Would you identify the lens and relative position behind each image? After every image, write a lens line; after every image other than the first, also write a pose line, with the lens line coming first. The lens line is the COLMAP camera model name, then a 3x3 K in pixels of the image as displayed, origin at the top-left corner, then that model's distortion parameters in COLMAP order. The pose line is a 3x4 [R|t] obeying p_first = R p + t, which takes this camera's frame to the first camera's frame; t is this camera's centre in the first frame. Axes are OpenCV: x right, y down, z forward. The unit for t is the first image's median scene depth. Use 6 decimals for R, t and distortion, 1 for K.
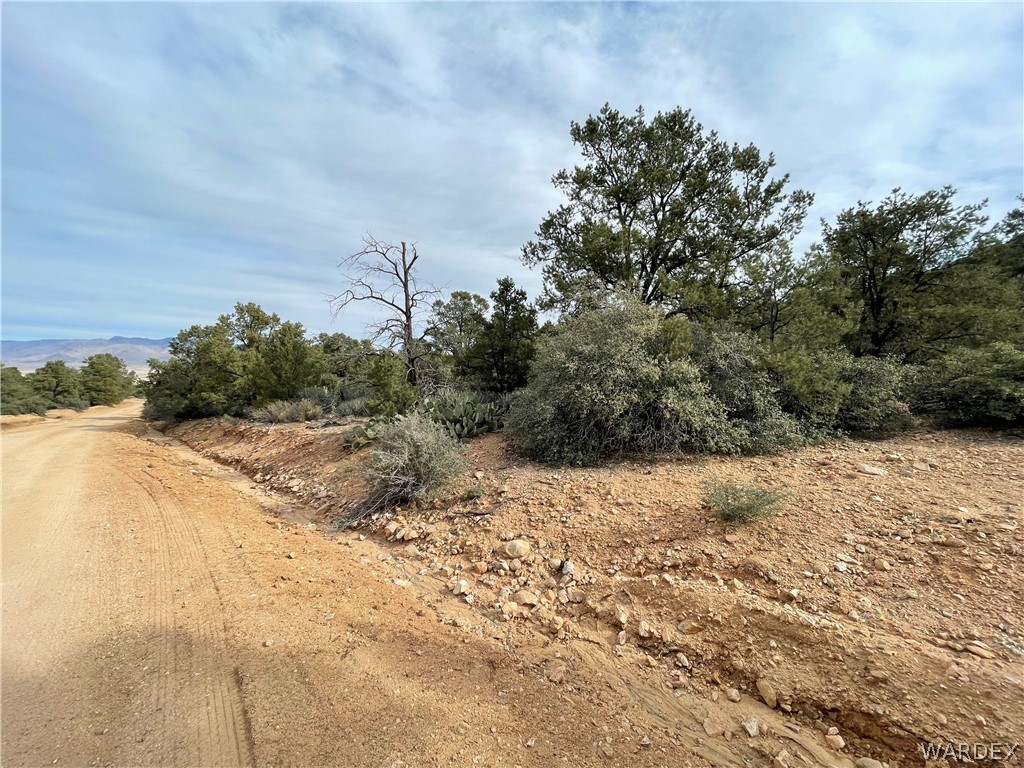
lens RADIAL K [[412.1, 0, 512.3], [0, 412.1, 380.2], [0, 0, 1]] dist [-0.003361, 0.000007]
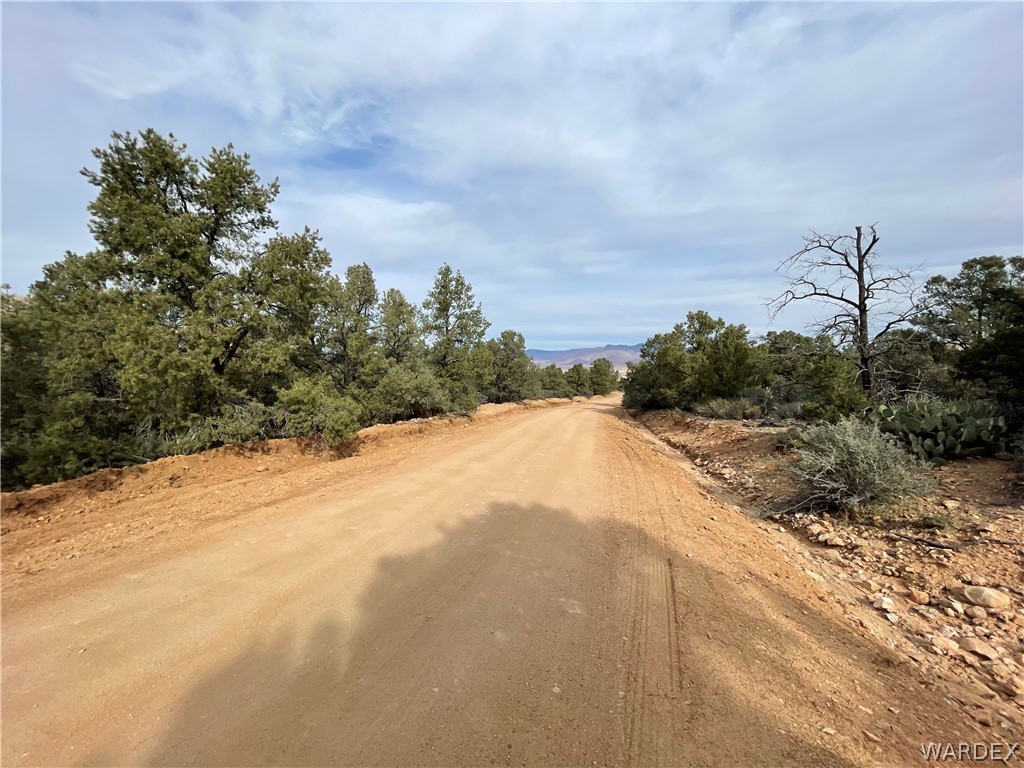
lens RADIAL K [[412.1, 0, 511.8], [0, 412.1, 386.0], [0, 0, 1]] dist [-0.003361, 0.000007]
pose [[0.544577, 0.034733, -0.837991, 0.087817], [-0.022771, 0.999386, 0.026625, 0.000270], [0.838401, 0.004582, 0.545034, -0.109576]]
